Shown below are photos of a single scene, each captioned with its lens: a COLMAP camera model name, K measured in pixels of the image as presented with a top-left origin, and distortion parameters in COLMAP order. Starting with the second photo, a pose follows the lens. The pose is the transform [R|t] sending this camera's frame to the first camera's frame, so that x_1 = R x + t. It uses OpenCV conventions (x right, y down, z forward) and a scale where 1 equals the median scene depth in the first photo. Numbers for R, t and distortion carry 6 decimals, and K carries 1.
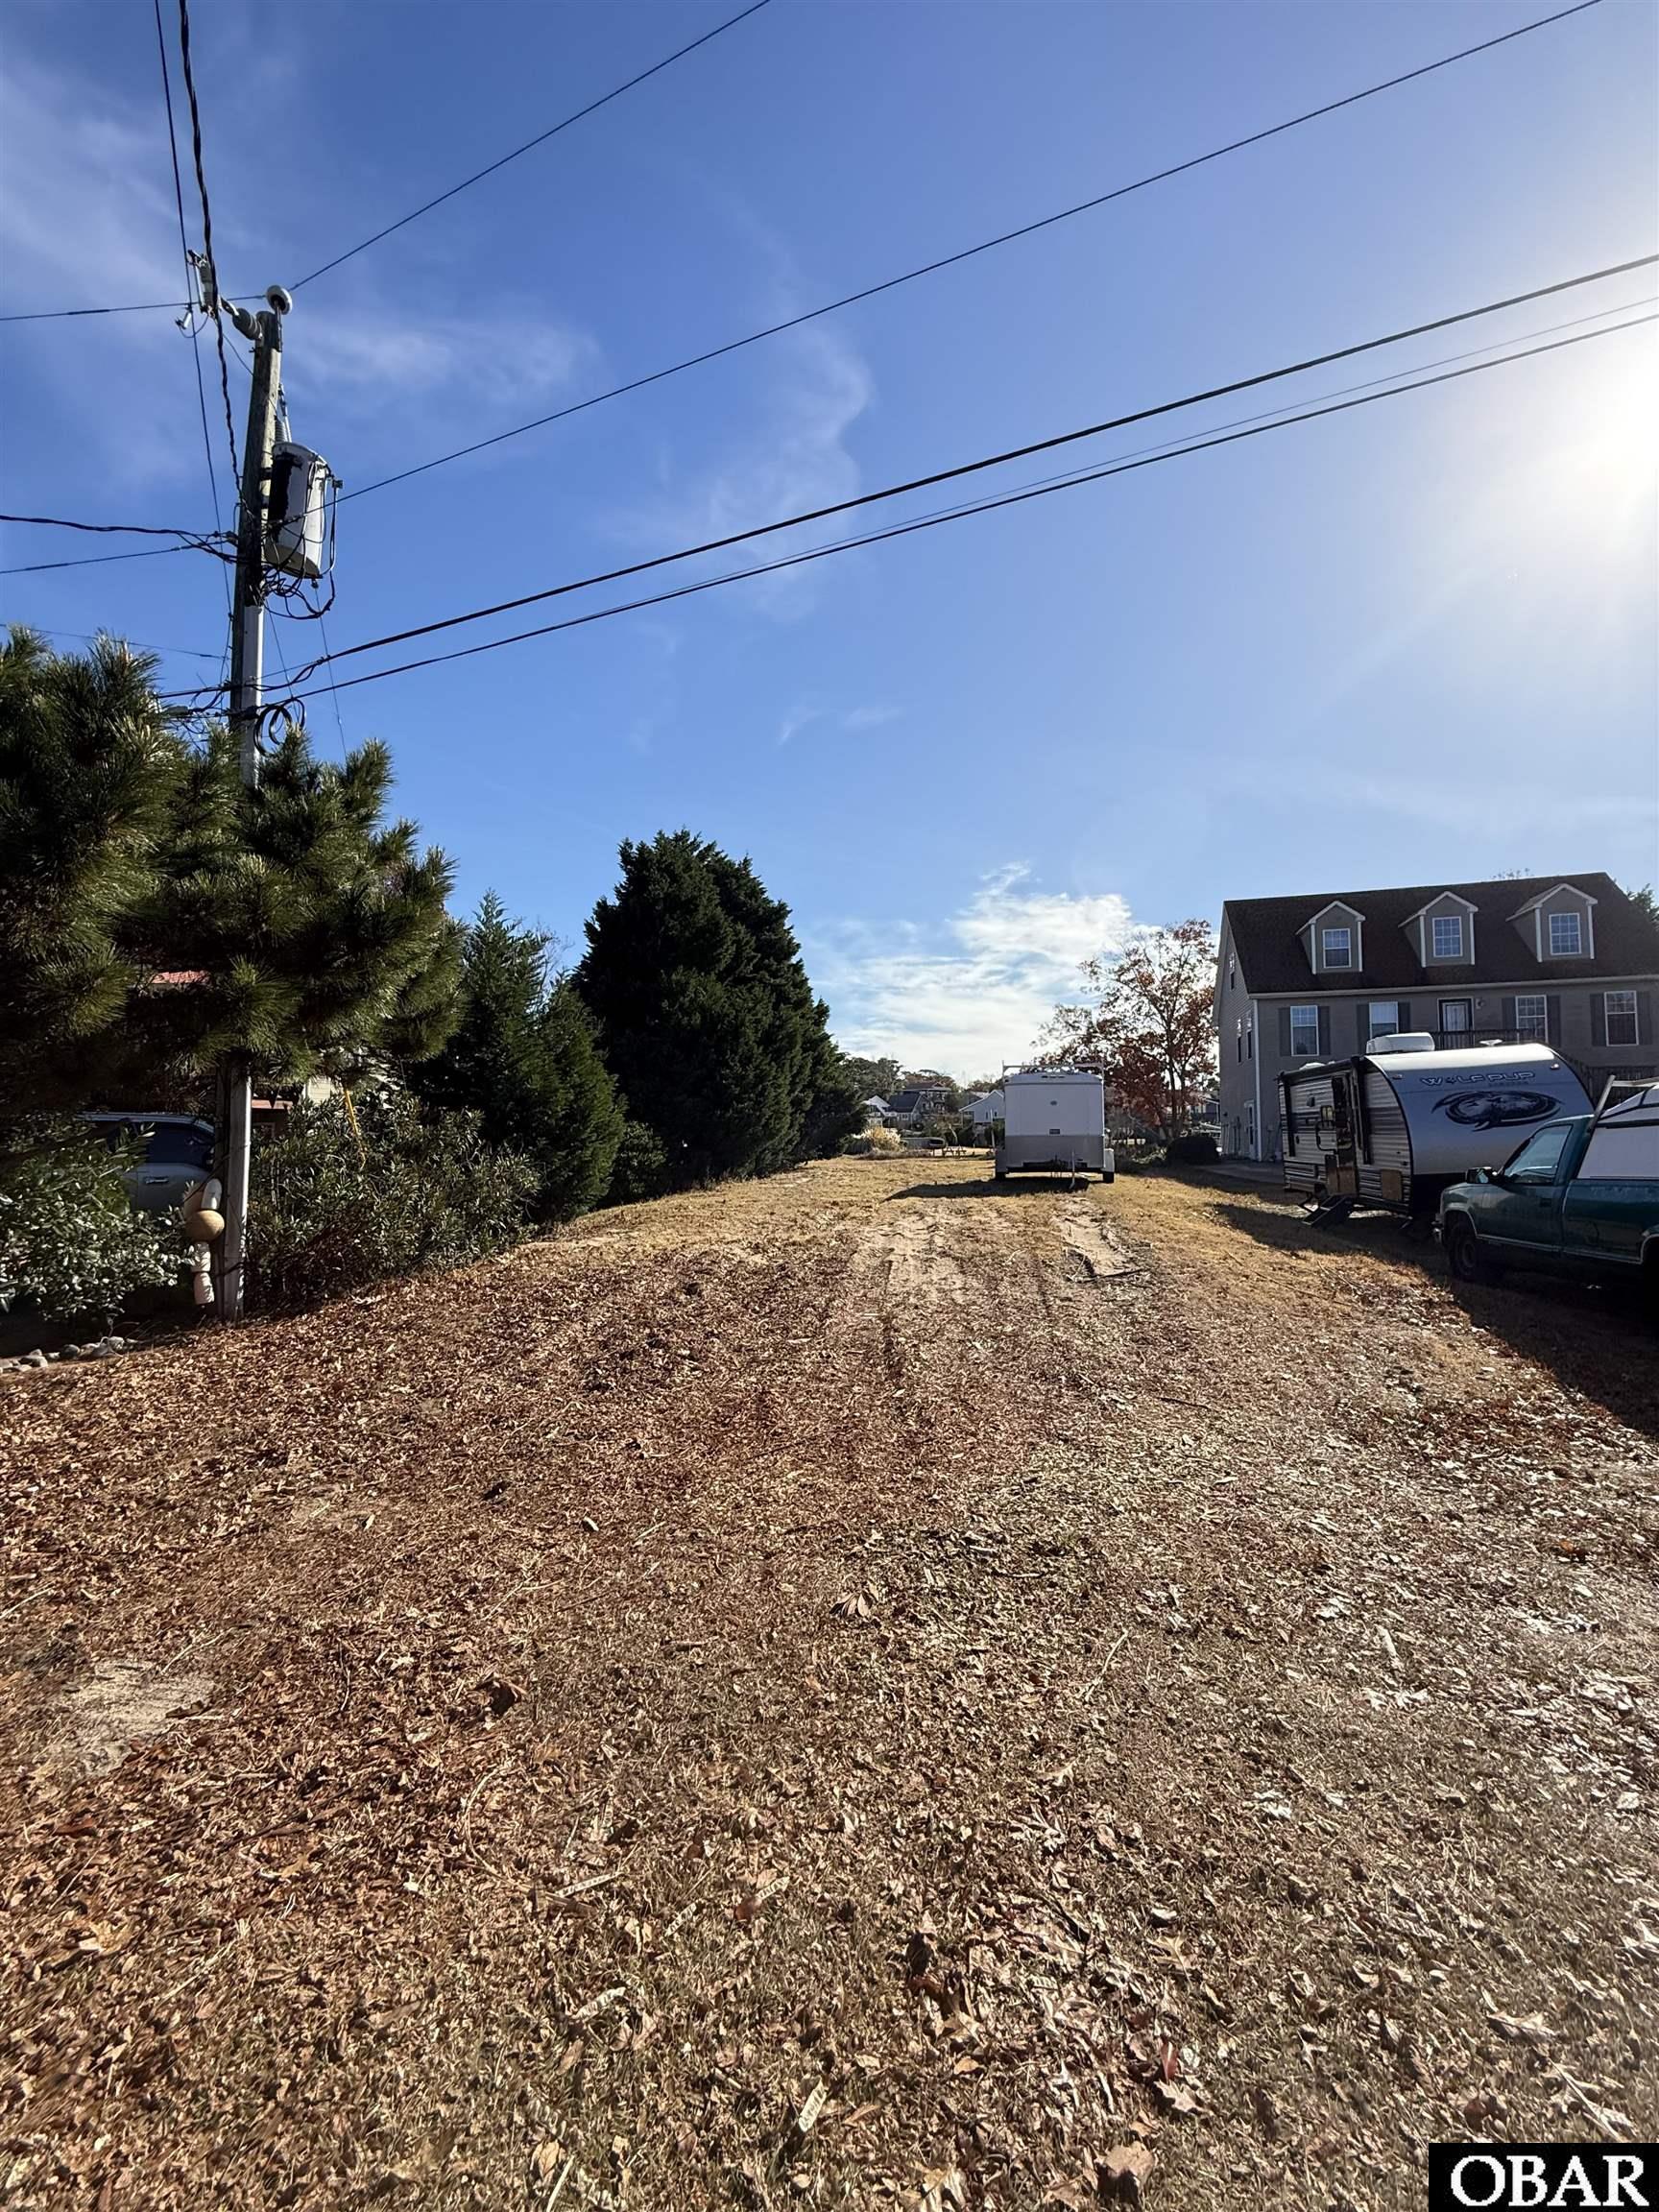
lens RADIAL K [[889.4, 0, 832.8], [0, 889.4, 1114.0], [0, 0, 1]] dist [0.001166, 0.000554]
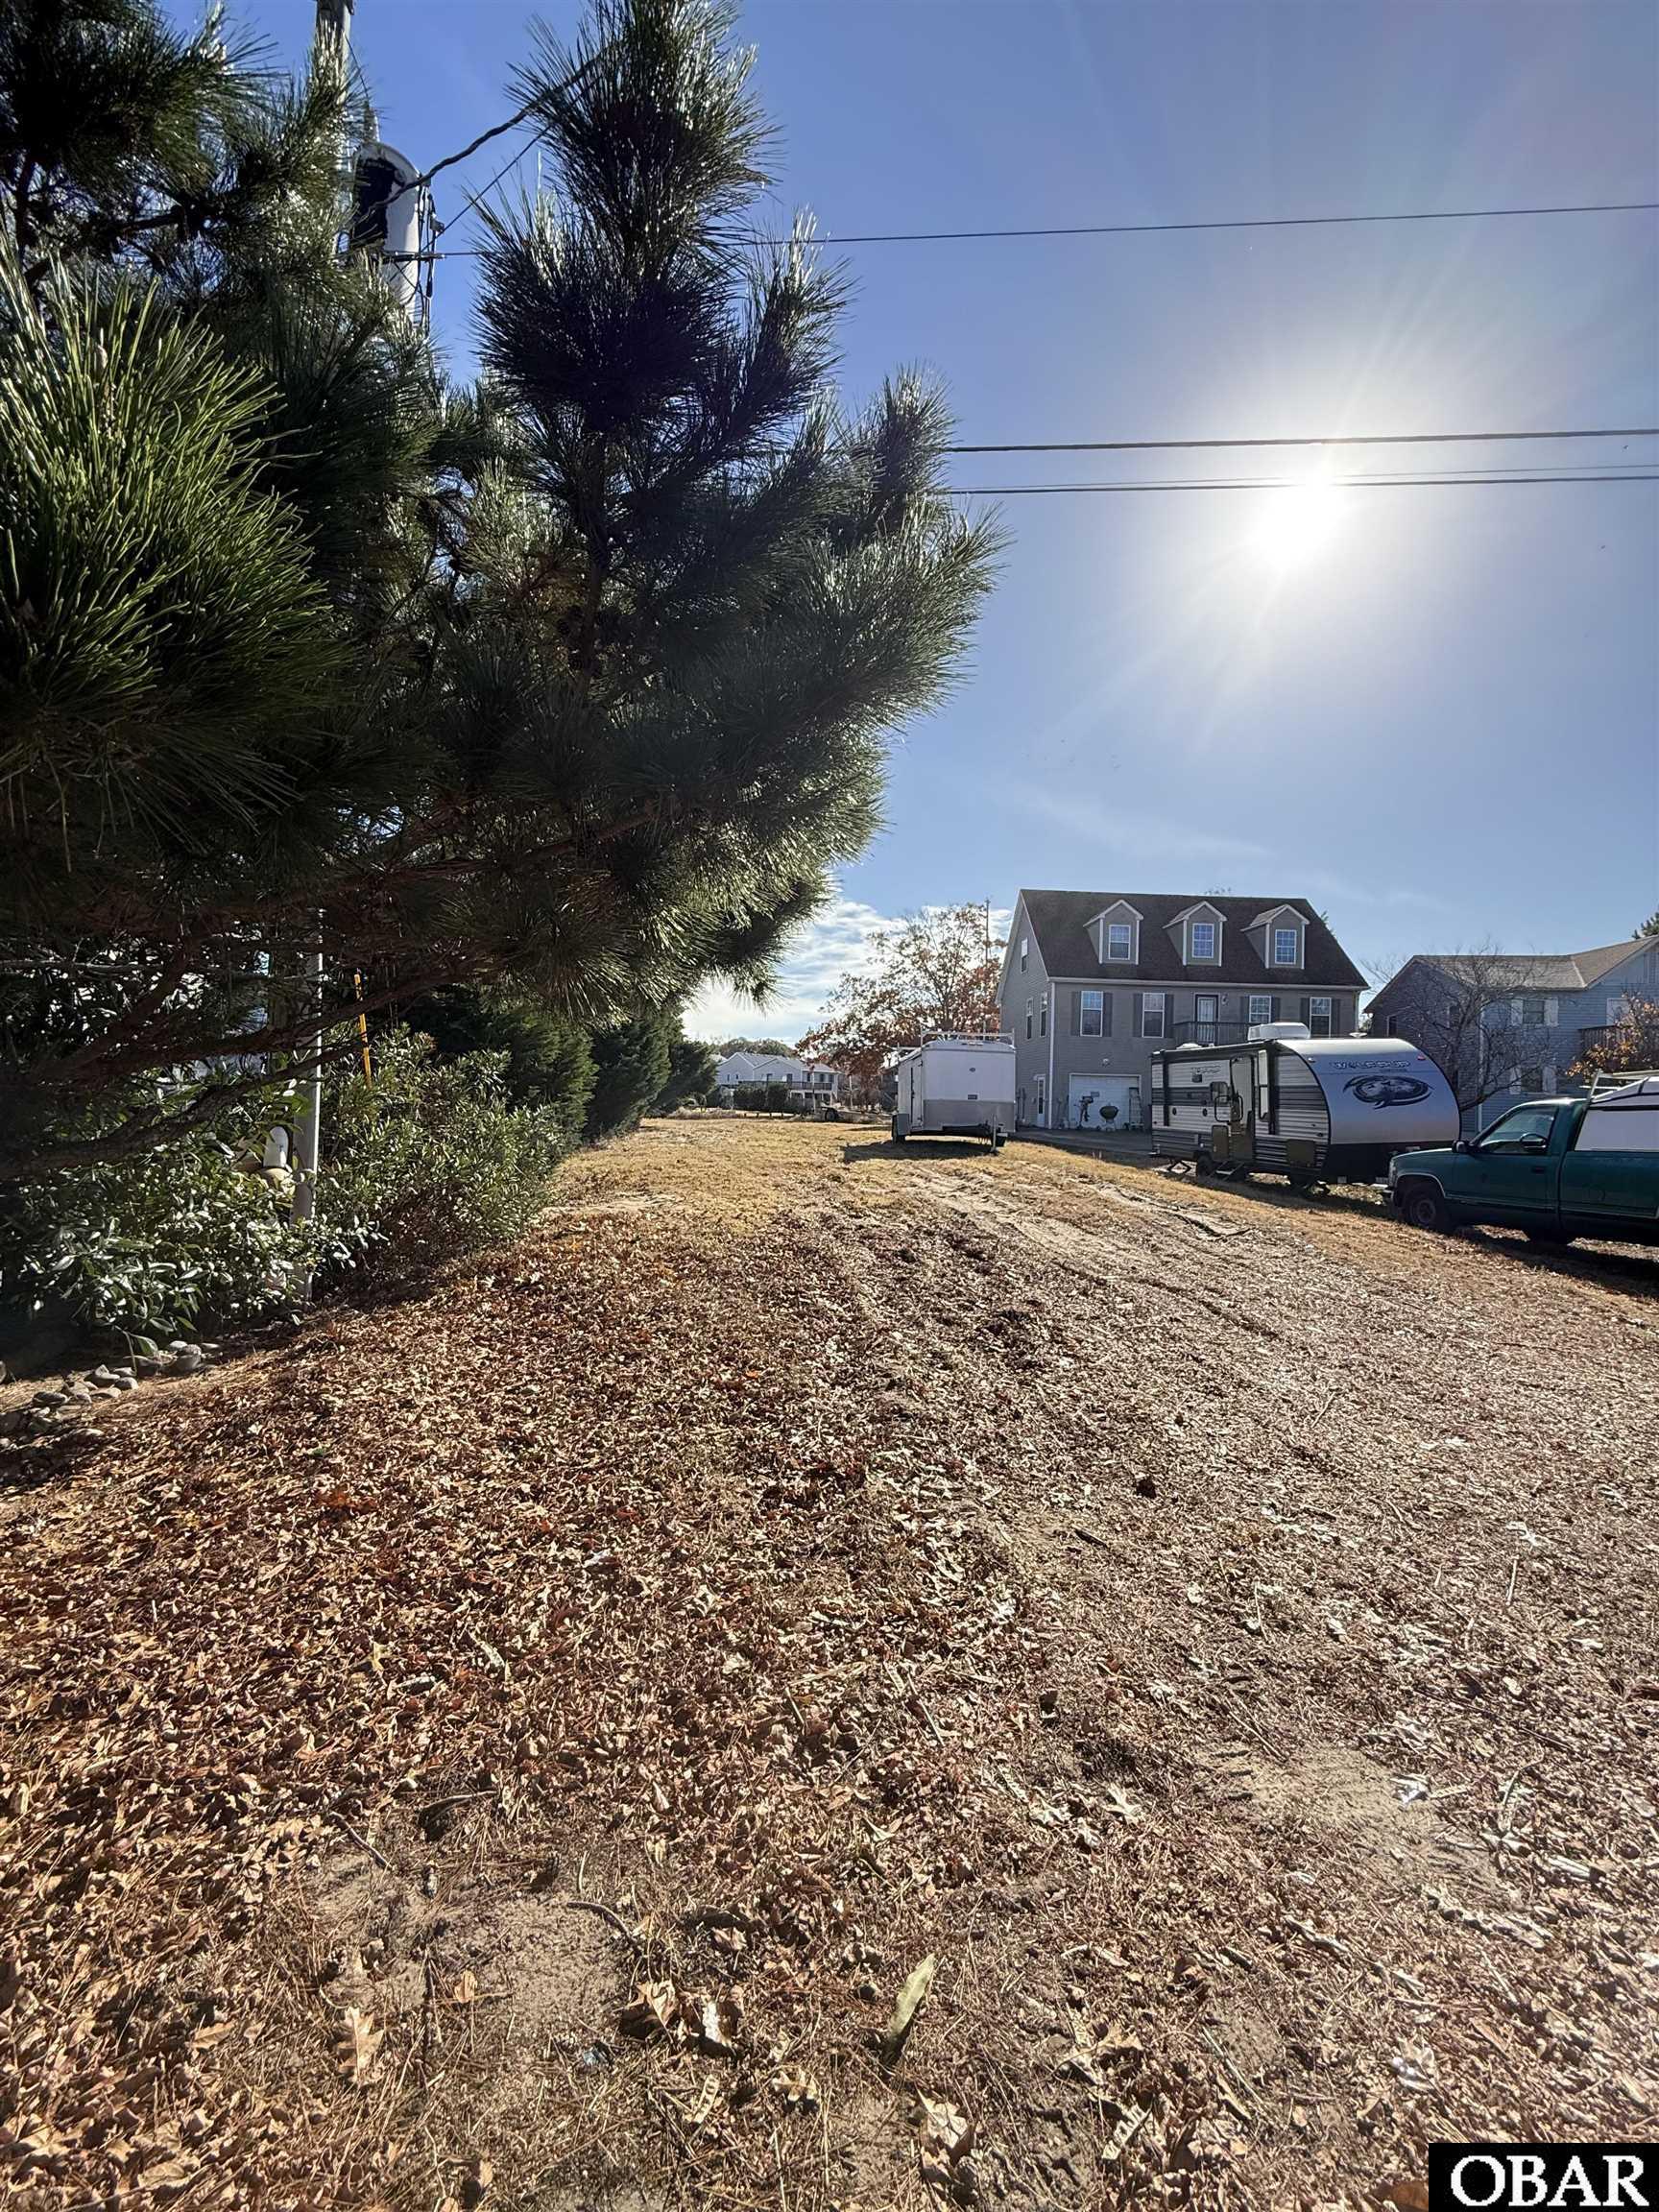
lens RADIAL K [[889.4, 0, 824.7], [0, 889.4, 1100.9], [0, 0, 1]] dist [0.001166, 0.000554]
pose [[0.953005, 0.030523, 0.301413, -0.200478], [-0.039293, 0.998961, 0.023076, 0.005995], [-0.300396, -0.033835, 0.953214, 0.051670]]
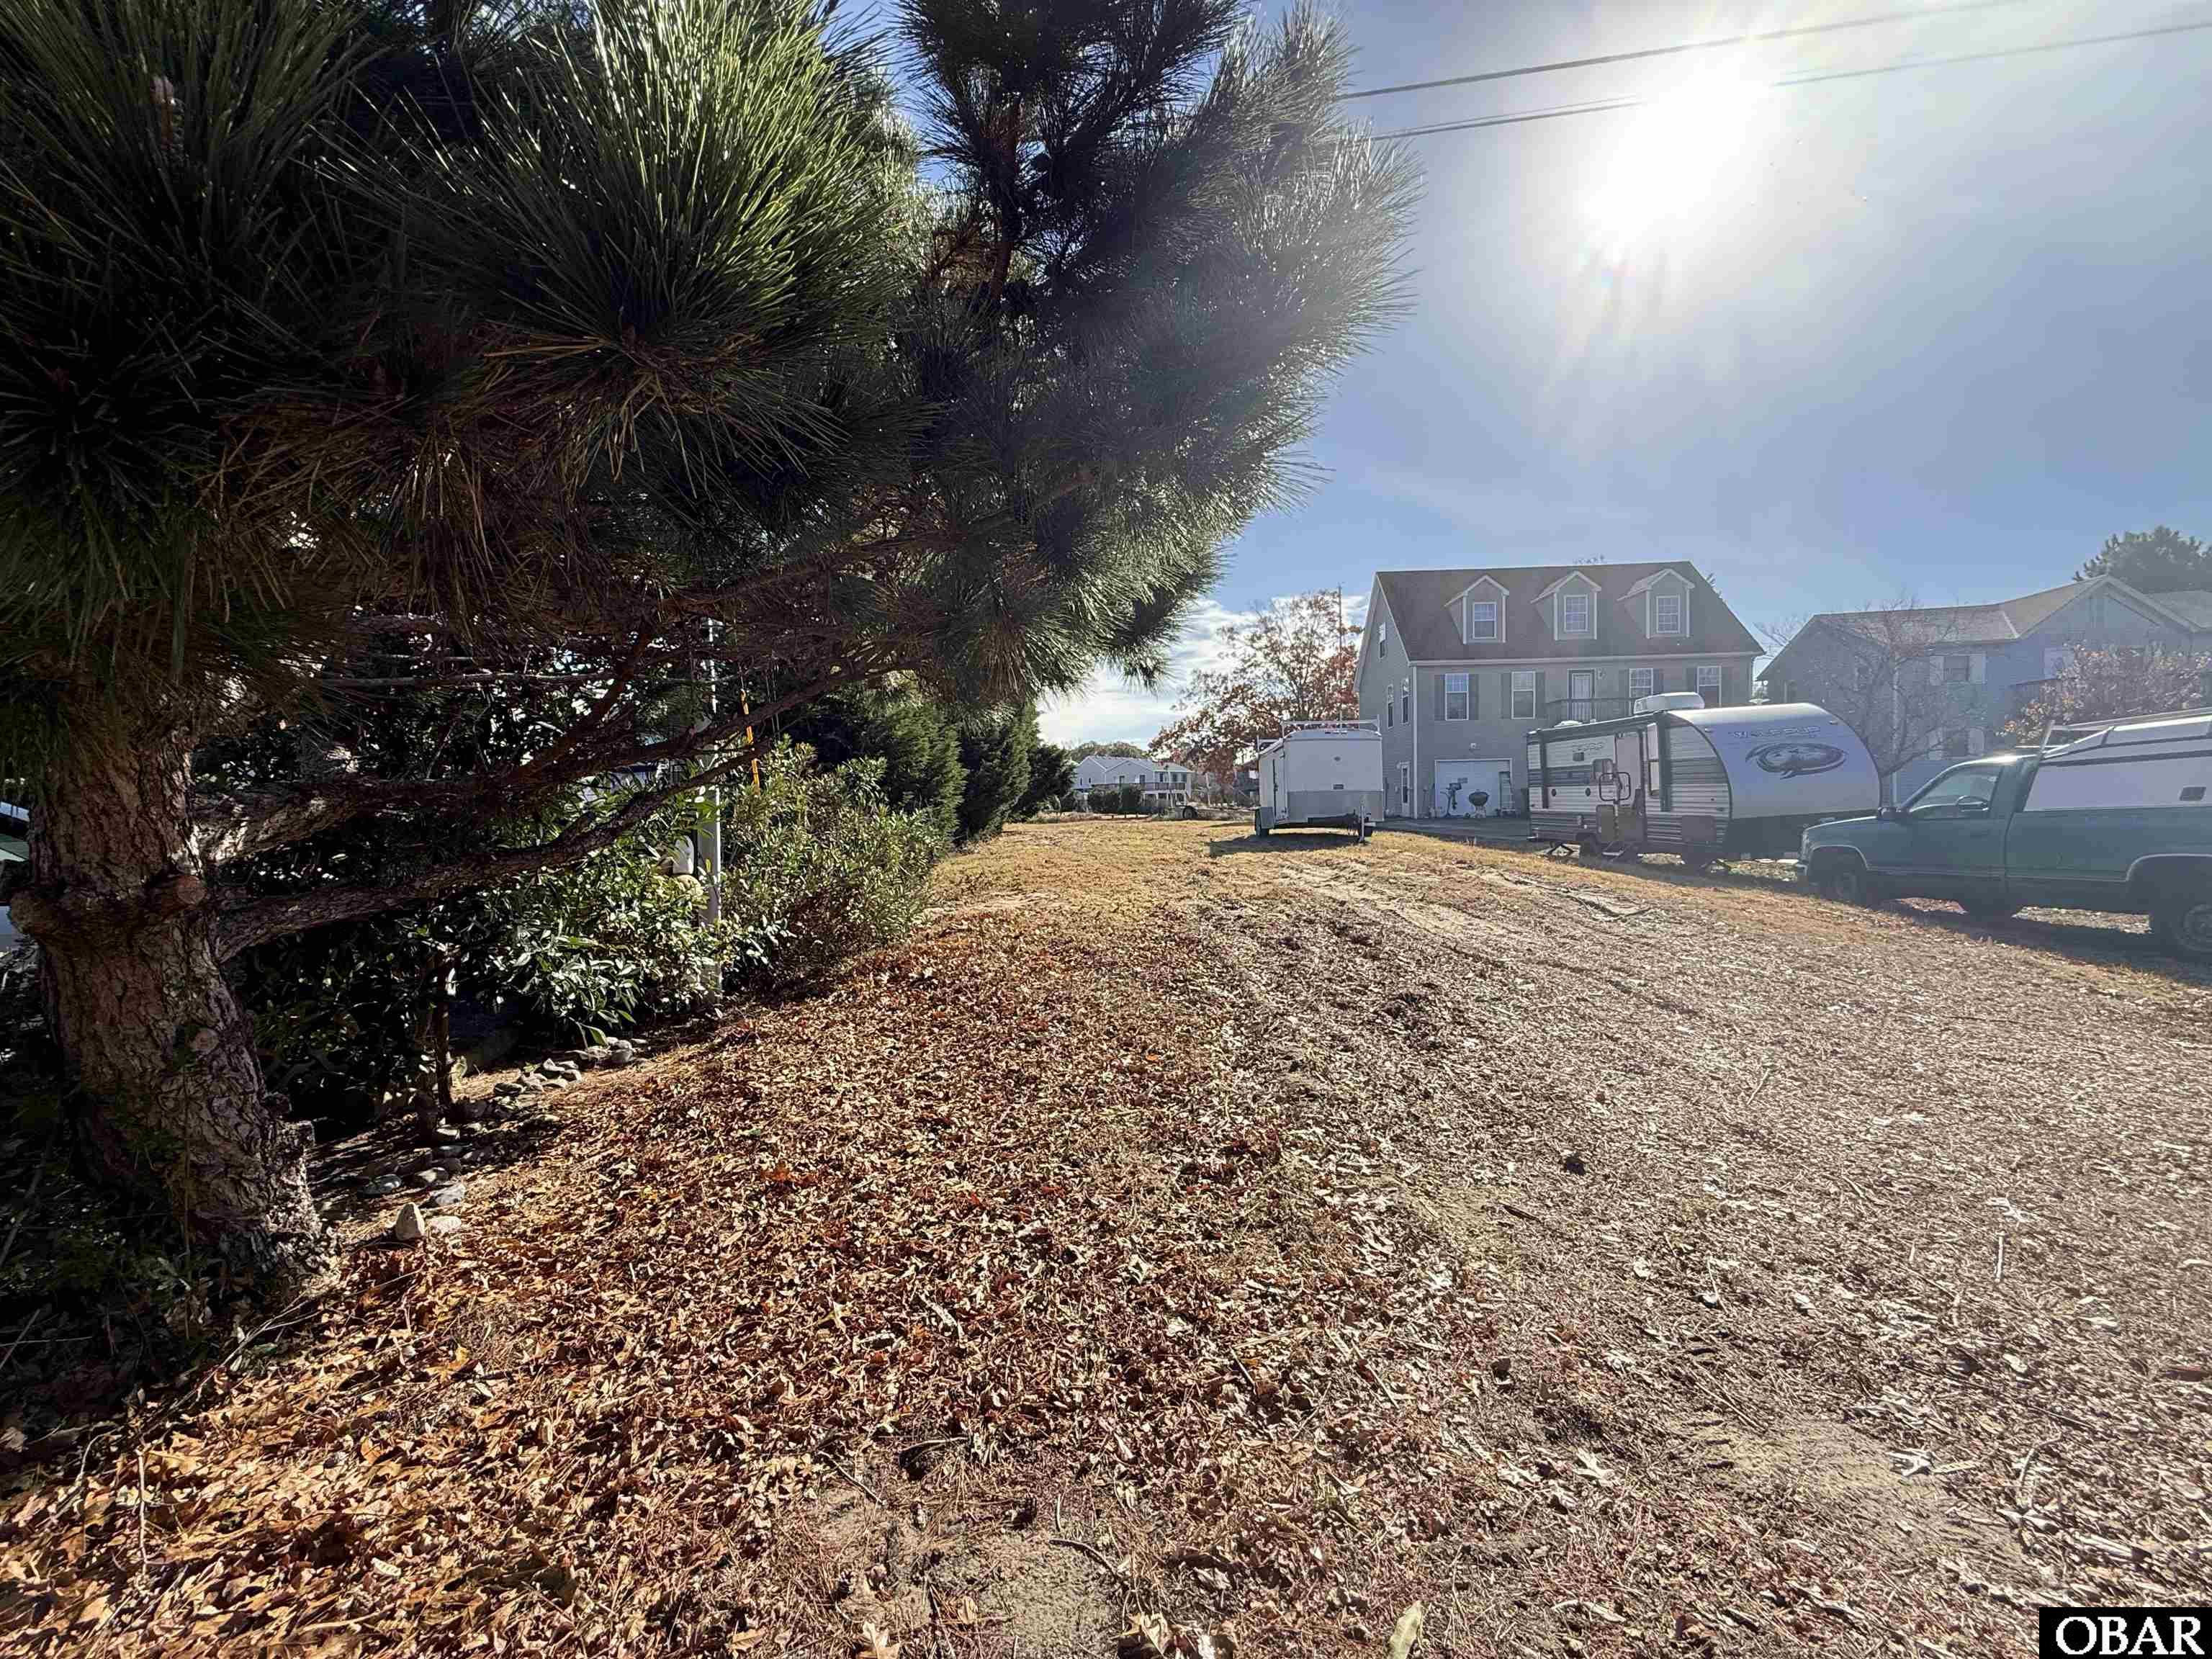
lens RADIAL K [[889.4, 0, 1092.6], [0, 889.4, 831.1], [0, 0, 1]] dist [0.001166, 0.000554]
pose [[0.977723, -0.016753, 0.209228, -0.209496], [0.005111, 0.998414, 0.056059, 0.010249], [-0.209835, -0.053741, 0.976259, 0.054061]]
